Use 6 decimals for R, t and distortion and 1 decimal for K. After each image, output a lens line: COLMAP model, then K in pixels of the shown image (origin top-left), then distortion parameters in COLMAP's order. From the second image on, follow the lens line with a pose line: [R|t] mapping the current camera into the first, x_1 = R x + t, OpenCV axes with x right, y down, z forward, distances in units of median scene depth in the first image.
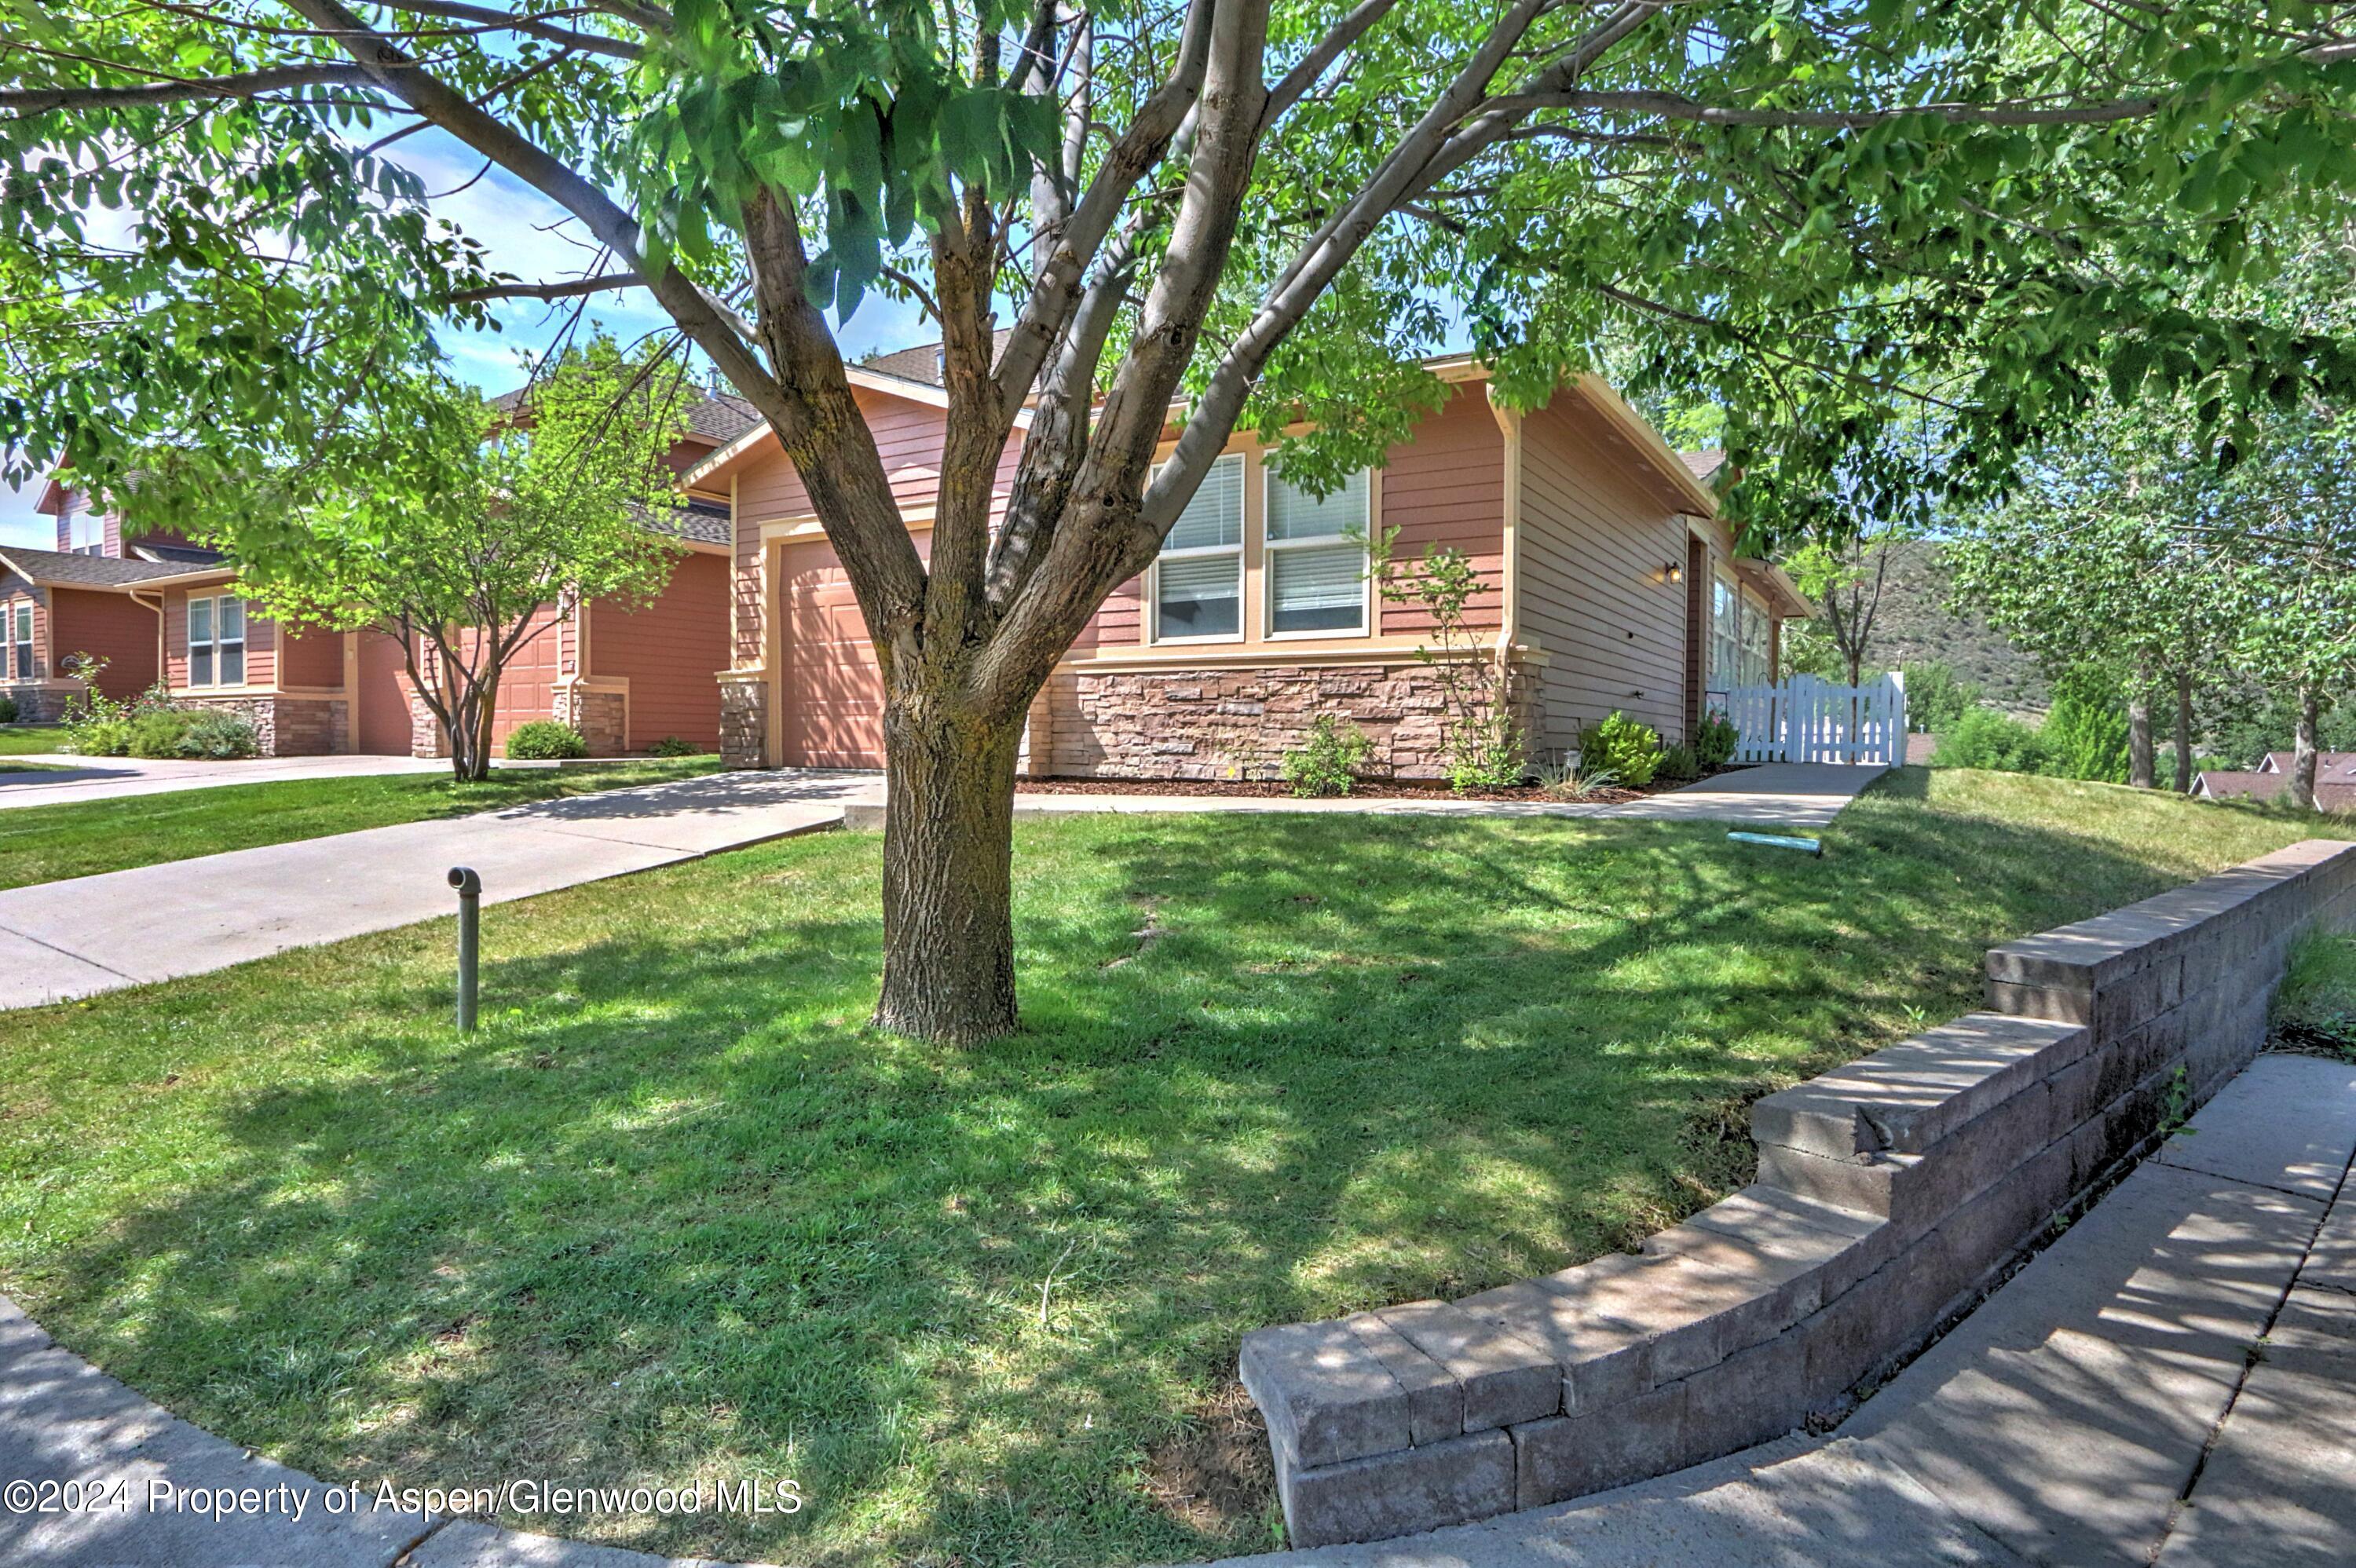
lens RADIAL K [[1323.9, 0, 1183.0], [0, 1323.9, 772.2], [0, 0, 1]] dist [0.008300, 0.000254]
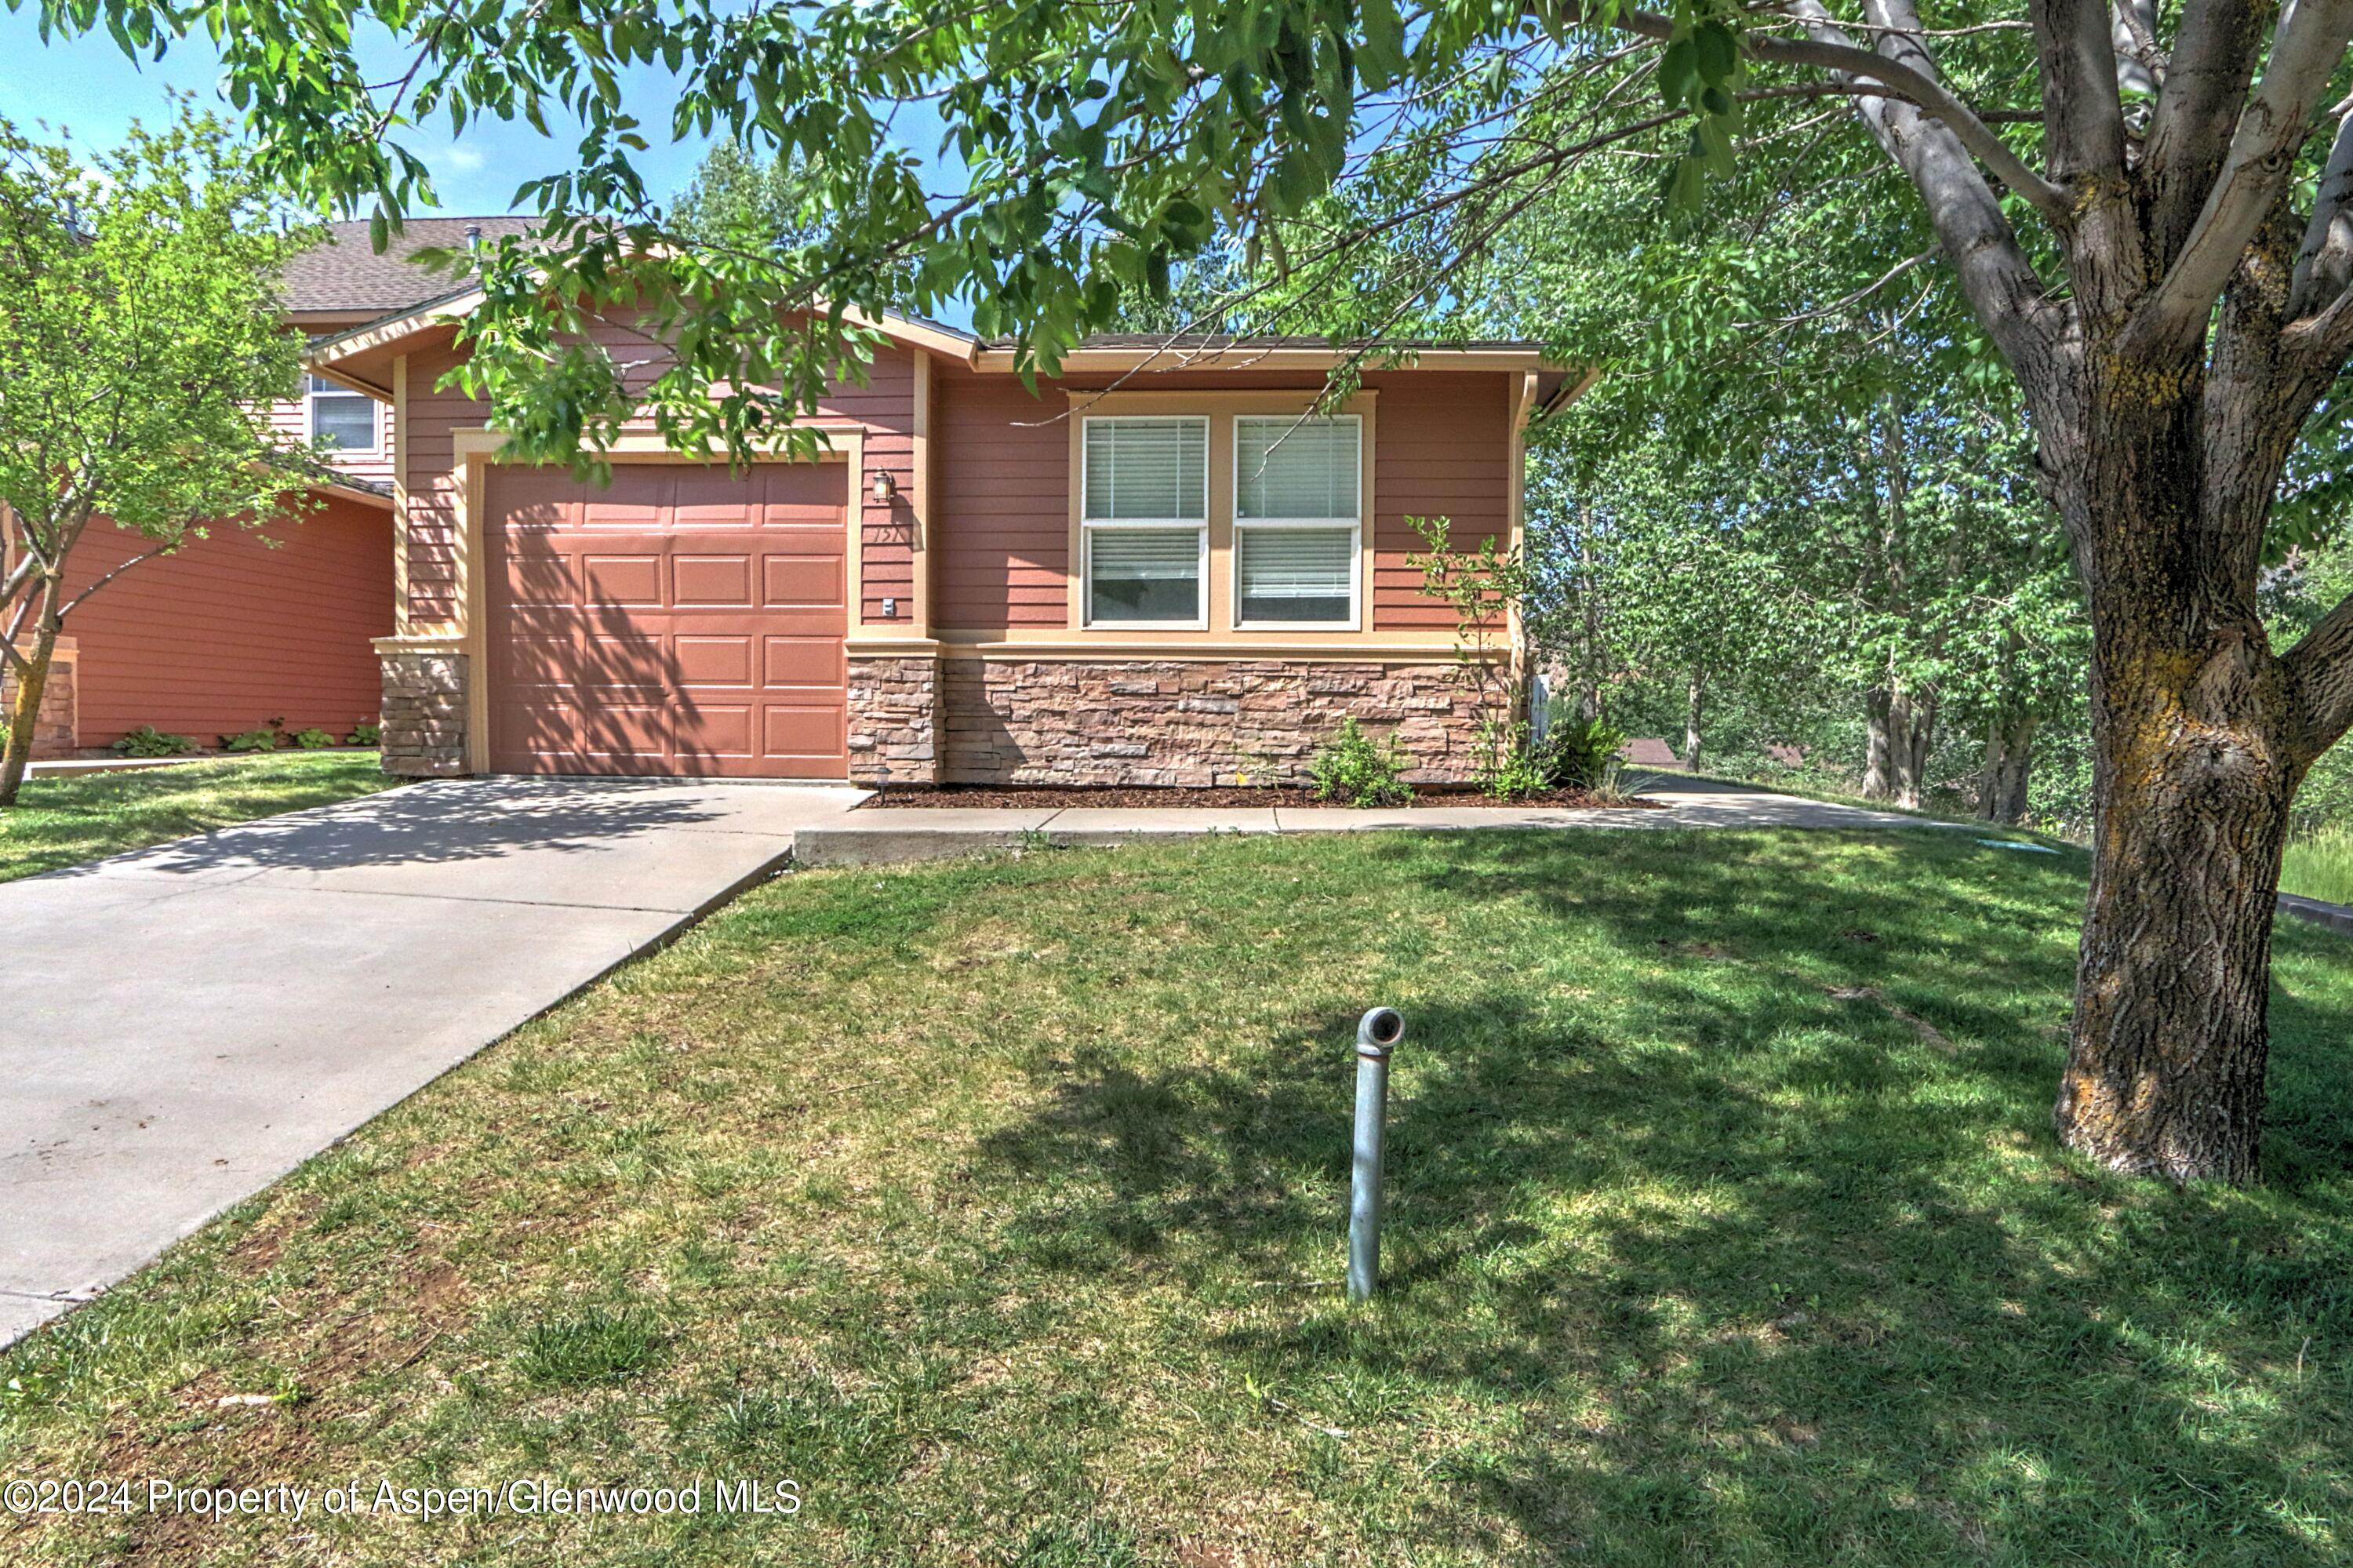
lens RADIAL K [[1322.4, 0, 1176.8], [0, 1322.4, 781.8], [0, 0, 1]] dist [0.008300, 0.000254]
pose [[0.874151, -0.016730, 0.485366, -0.396798], [0.006002, 0.999702, 0.023649, -0.017738], [-0.485617, -0.017760, 0.873991, 0.230266]]
